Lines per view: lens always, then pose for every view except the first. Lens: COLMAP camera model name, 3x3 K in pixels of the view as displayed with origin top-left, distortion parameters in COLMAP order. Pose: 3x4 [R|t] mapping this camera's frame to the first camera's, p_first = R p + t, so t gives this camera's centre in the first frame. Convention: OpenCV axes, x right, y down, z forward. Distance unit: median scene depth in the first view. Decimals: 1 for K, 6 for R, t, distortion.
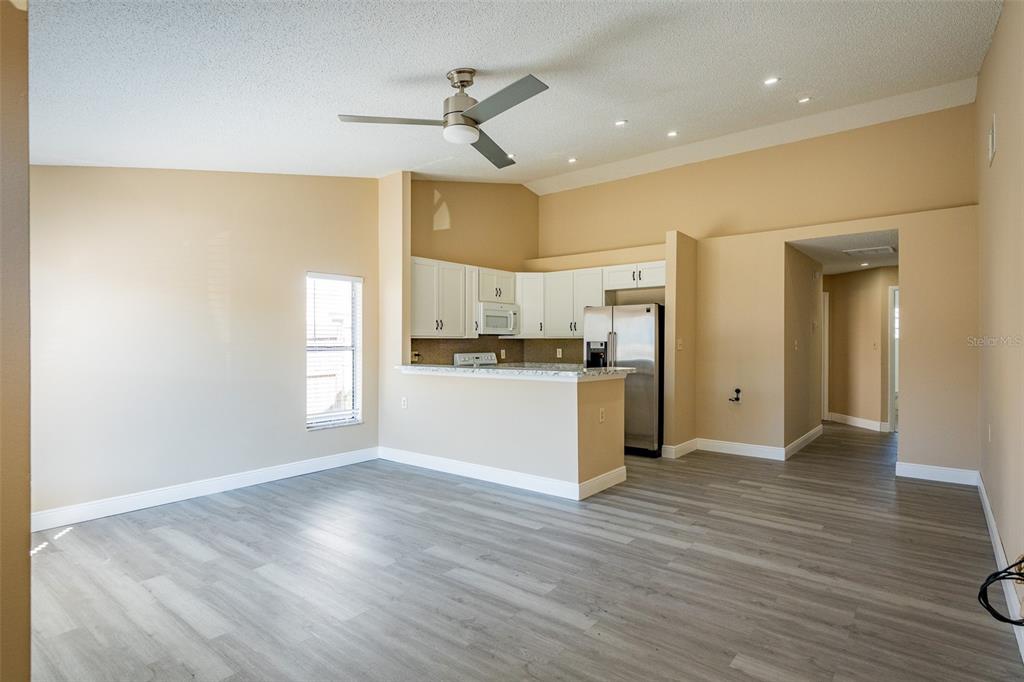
lens RADIAL K [[530.8, 0, 512.0], [0, 530.8, 341.0], [0, 0, 1]] dist [-0.001112, -0.000607]
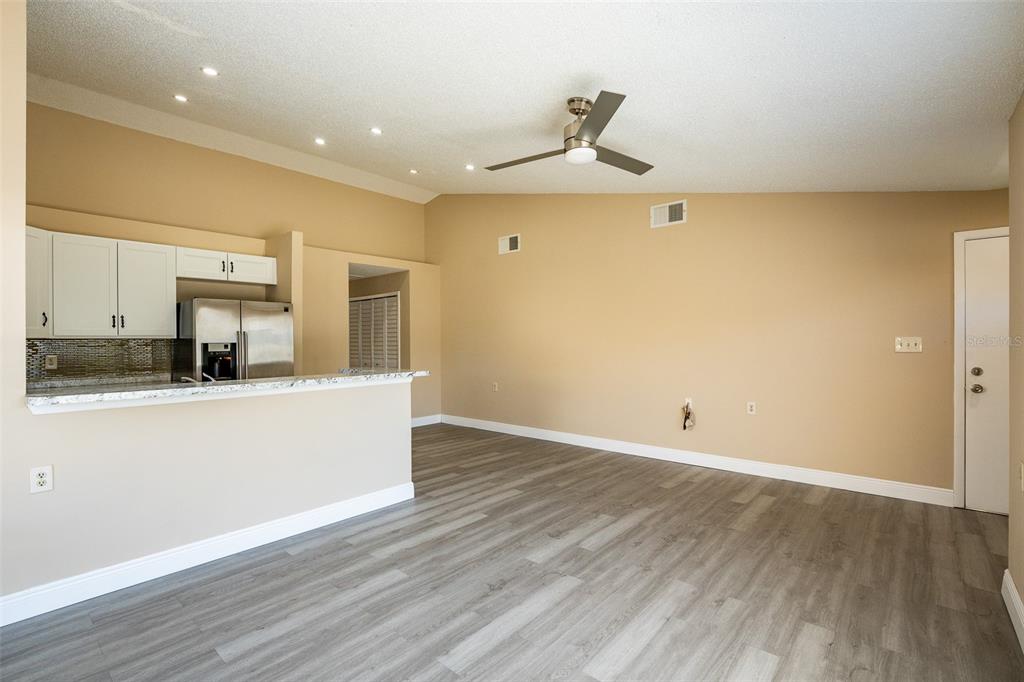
lens RADIAL K [[460.7, 0, 512.0], [0, 460.7, 341.0], [0, 0, 1]] dist [-0.013938, 0.000054]
pose [[0.050333, 0.000933, 0.998732, -0.519470], [0.003531, 0.999993, -0.001112, 0.000559], [-0.998726, 0.003583, 0.050330, 0.530677]]
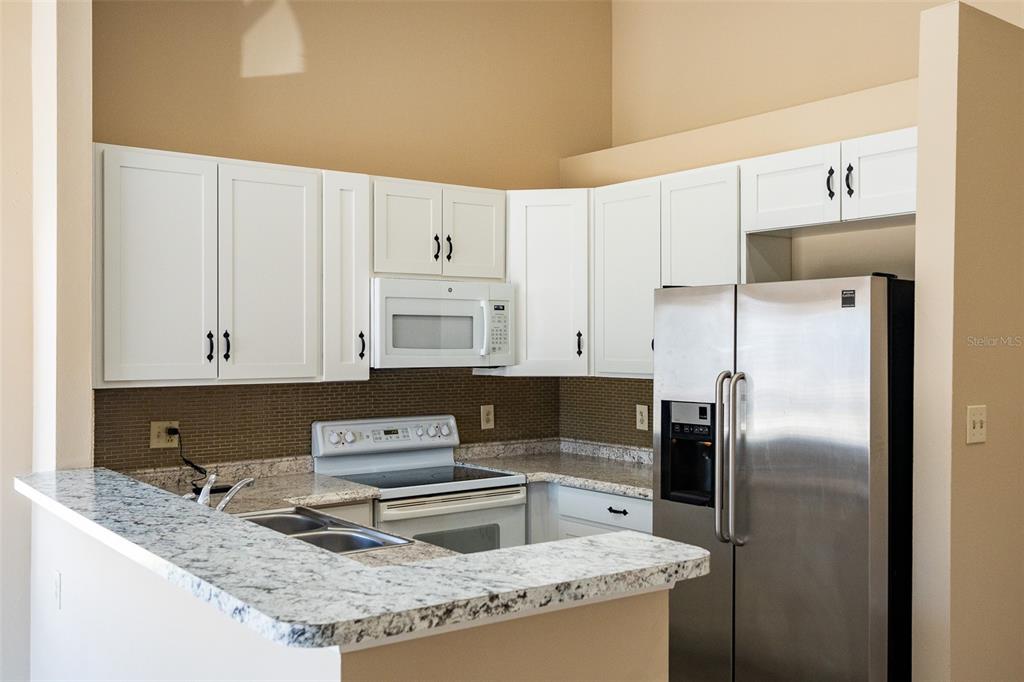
lens RADIAL K [[975.3, 0, 512.0], [0, 975.3, 341.0], [0, 0, 1]] dist [0.004687, 0.003228]
pose [[0.969216, 0.000078, -0.246212, 0.202830], [0.000260, 0.999999, 0.001339, -0.035070], [0.246212, -0.001361, 0.969215, 0.441112]]
